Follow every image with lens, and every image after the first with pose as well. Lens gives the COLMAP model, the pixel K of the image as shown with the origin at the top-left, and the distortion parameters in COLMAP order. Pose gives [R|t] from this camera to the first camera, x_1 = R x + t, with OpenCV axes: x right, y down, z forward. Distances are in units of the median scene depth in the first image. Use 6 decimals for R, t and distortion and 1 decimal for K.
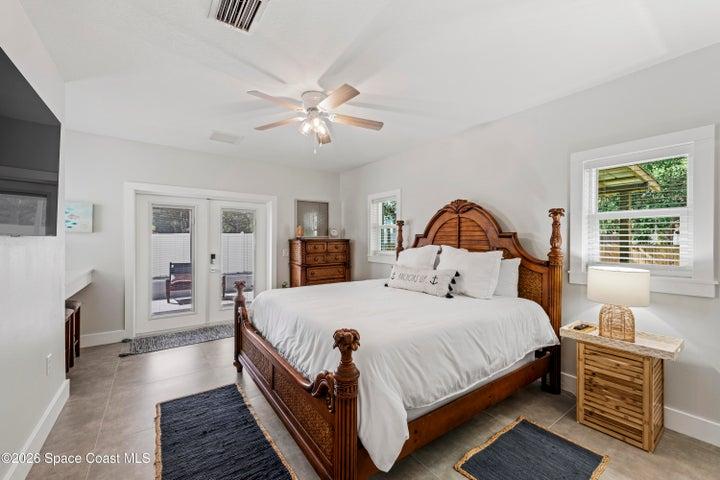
lens RADIAL K [[291.0, 0, 358.9], [0, 291.0, 241.2], [0, 0, 1]] dist [-0.001188, 0.000356]
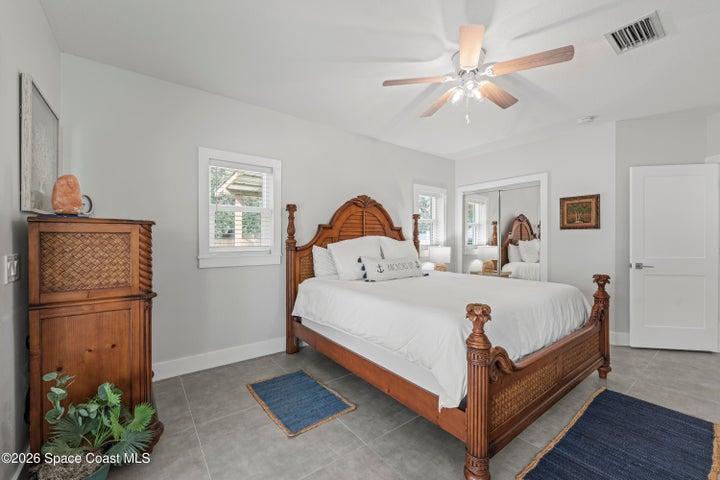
lens RADIAL K [[291.0, 0, 358.4], [0, 291.0, 239.9], [0, 0, 1]] dist [-0.001188, 0.000356]
pose [[-0.029582, -0.004995, 0.999550, -0.777430], [0.000392, 0.999987, 0.005009, 0.021512], [-0.999562, 0.000540, -0.029580, 1.061817]]
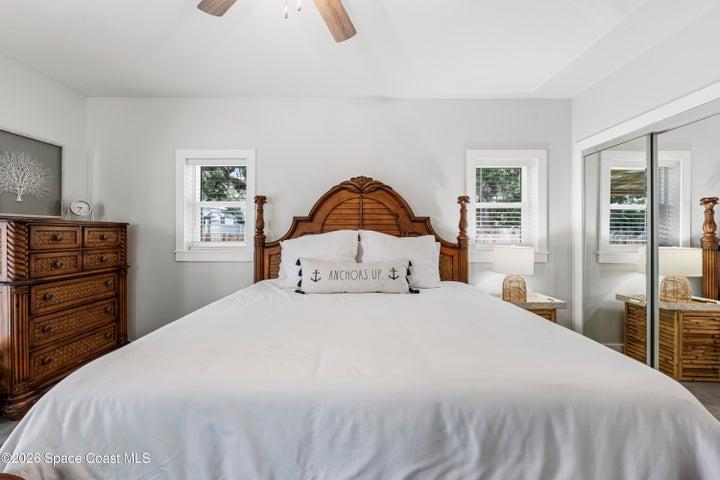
lens RADIAL K [[291.0, 0, 357.6], [0, 291.0, 233.5], [0, 0, 1]] dist [-0.001188, 0.000356]
pose [[0.582764, -0.002106, 0.812639, -0.350731], [0.002352, 0.999997, 0.000905, 0.021216], [-0.812638, 0.001384, 0.582767, 0.521227]]
